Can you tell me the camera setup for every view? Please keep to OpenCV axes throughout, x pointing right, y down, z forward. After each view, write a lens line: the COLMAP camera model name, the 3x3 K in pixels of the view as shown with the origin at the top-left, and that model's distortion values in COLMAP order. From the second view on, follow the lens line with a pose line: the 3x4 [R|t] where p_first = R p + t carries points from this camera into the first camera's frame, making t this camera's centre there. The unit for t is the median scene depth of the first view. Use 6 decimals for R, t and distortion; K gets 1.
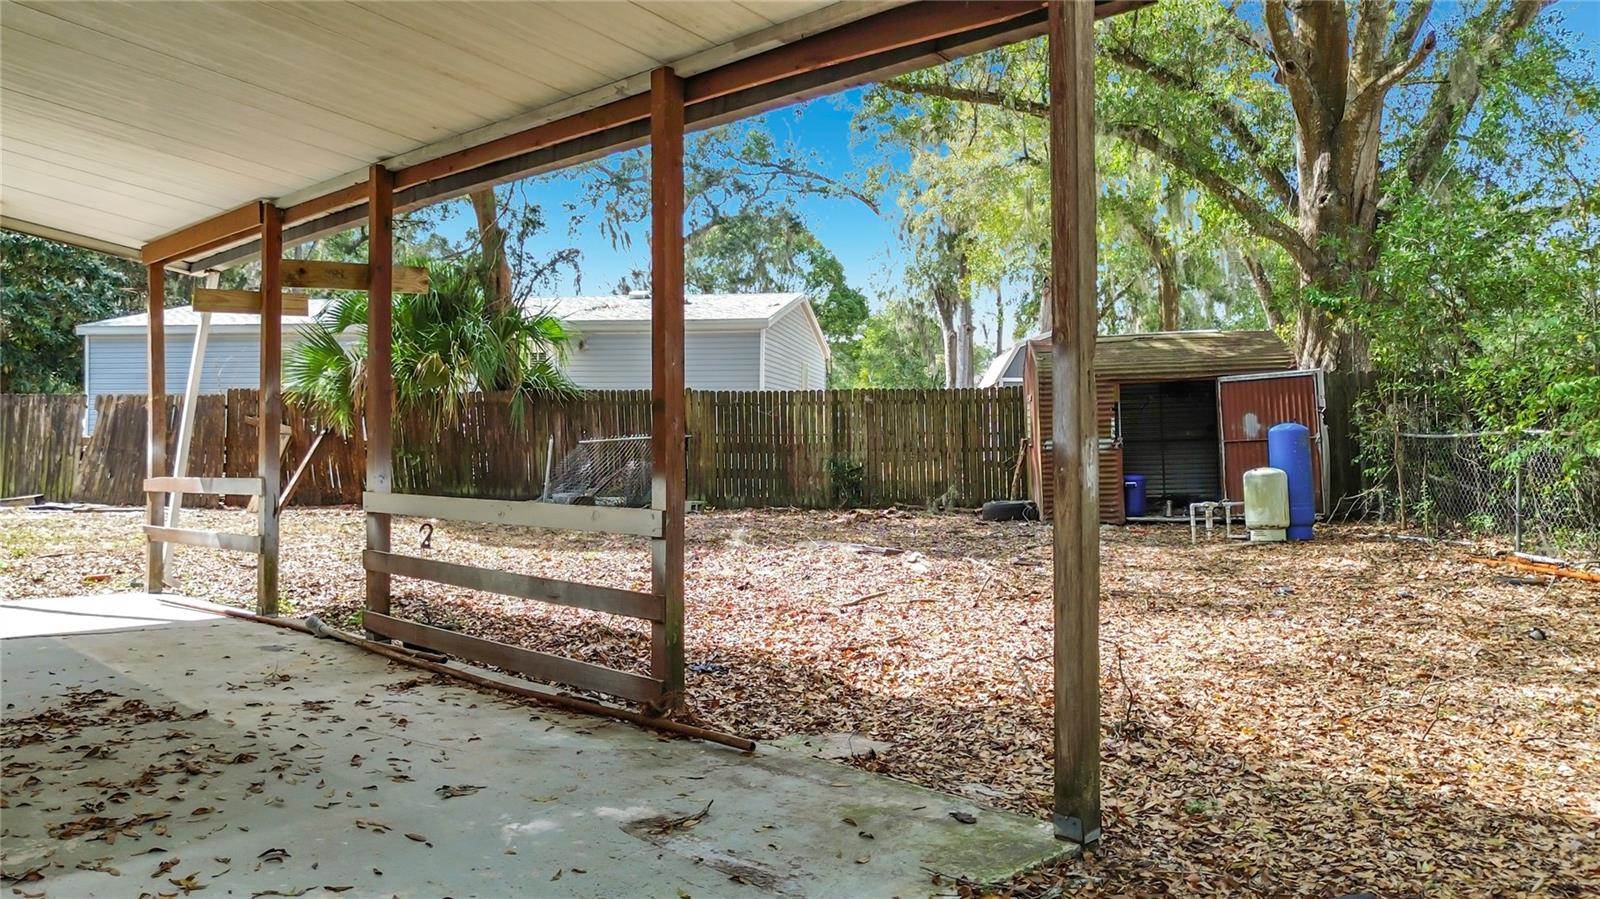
lens RADIAL K [[1194.3, 0, 799.2], [0, 1194.3, 426.9], [0, 0, 1]] dist [0.052359, -0.082140]
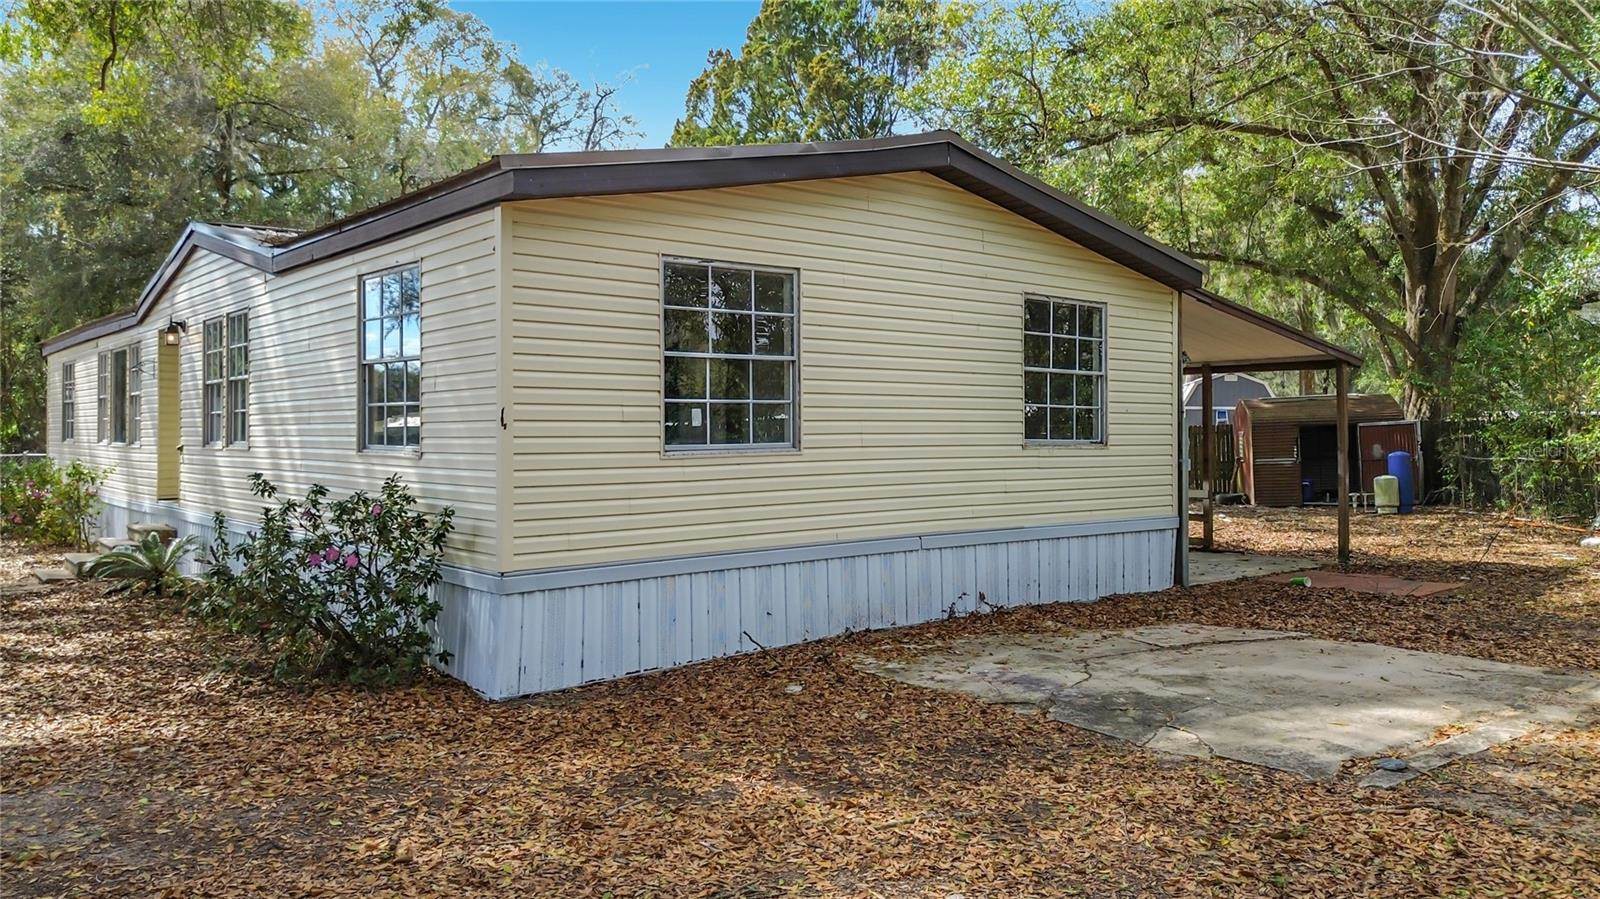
lens RADIAL K [[1149.1, 0, 822.4], [0, 1149.1, 441.8], [0, 0, 1]] dist [0.024292, -0.000878]
pose [[0.996672, -0.002537, -0.081474, -0.441058], [0.003237, 0.999959, 0.008462, -0.046692], [0.081450, -0.008697, 0.996640, -1.120707]]
